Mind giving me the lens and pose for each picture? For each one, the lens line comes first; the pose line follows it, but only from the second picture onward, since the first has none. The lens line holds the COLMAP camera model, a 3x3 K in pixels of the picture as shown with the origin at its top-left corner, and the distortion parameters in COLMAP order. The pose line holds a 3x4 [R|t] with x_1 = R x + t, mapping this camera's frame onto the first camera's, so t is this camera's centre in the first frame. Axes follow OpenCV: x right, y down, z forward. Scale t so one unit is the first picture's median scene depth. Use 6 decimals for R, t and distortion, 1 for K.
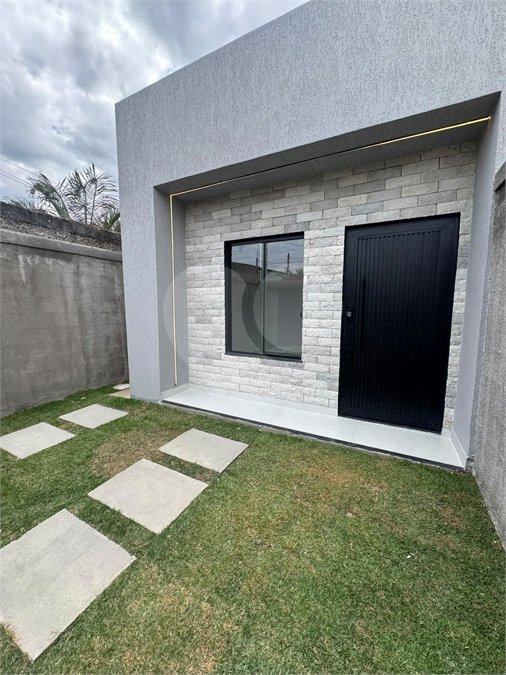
lens RADIAL K [[268.0, 0, 253.0], [0, 268.0, 337.5], [0, 0, 1]] dist [-0.001175, -0.000194]
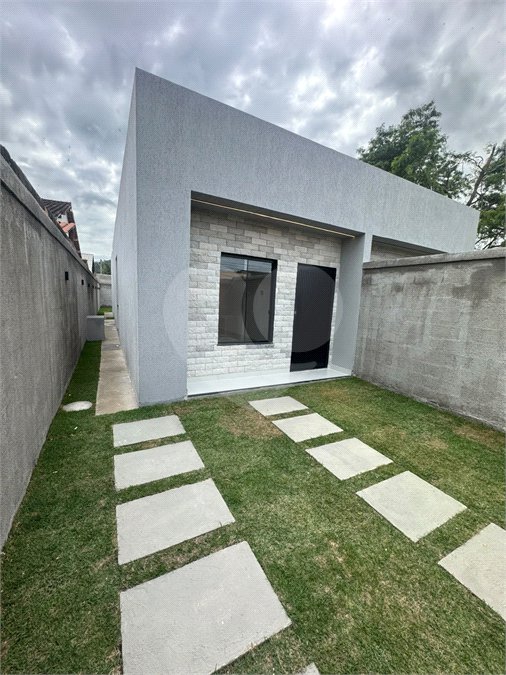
lens RADIAL K [[268.0, 0, 253.0], [0, 268.0, 337.5], [0, 0, 1]] dist [-0.001175, -0.000194]
pose [[0.560543, -0.092916, 0.822896, -1.214838], [0.047488, 0.995657, 0.080075, -0.075760], [-0.826763, -0.005808, 0.562521, 0.233329]]
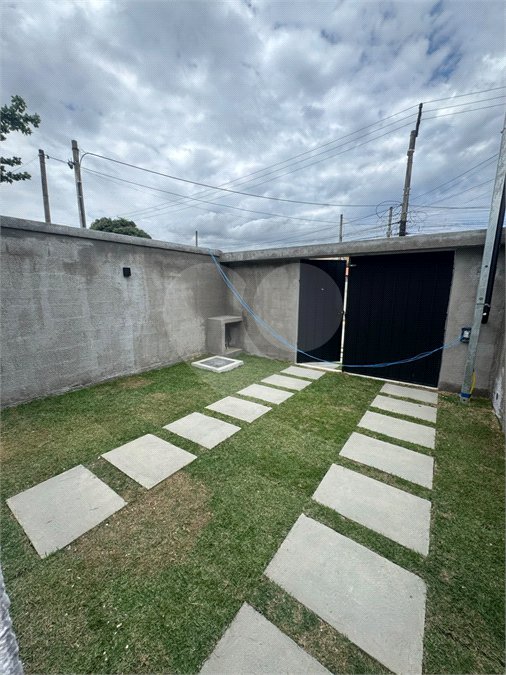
lens RADIAL K [[268.0, 0, 253.0], [0, 268.0, 337.5], [0, 0, 1]] dist [-0.001175, -0.000194]
pose [[-0.991715, -0.026974, 0.125597, -0.640901], [0.012059, 0.953840, 0.300072, -0.190974], [-0.127894, 0.299100, -0.945612, 1.244297]]
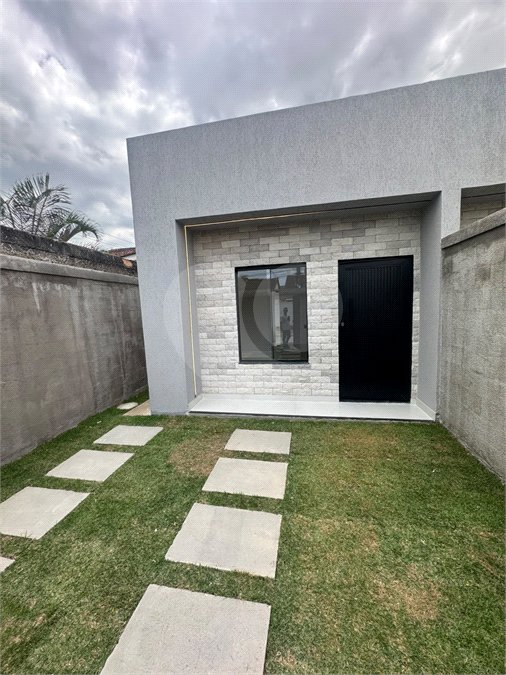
lens RADIAL K [[267.3, 0, 254.2], [0, 267.3, 337.7], [0, 0, 1]] dist [-0.002355, -0.000197]
pose [[0.957632, -0.074662, 0.278149, -0.429266], [0.077899, 0.996961, -0.000587, -0.052956], [-0.277260, 0.022230, 0.960538, -0.154392]]
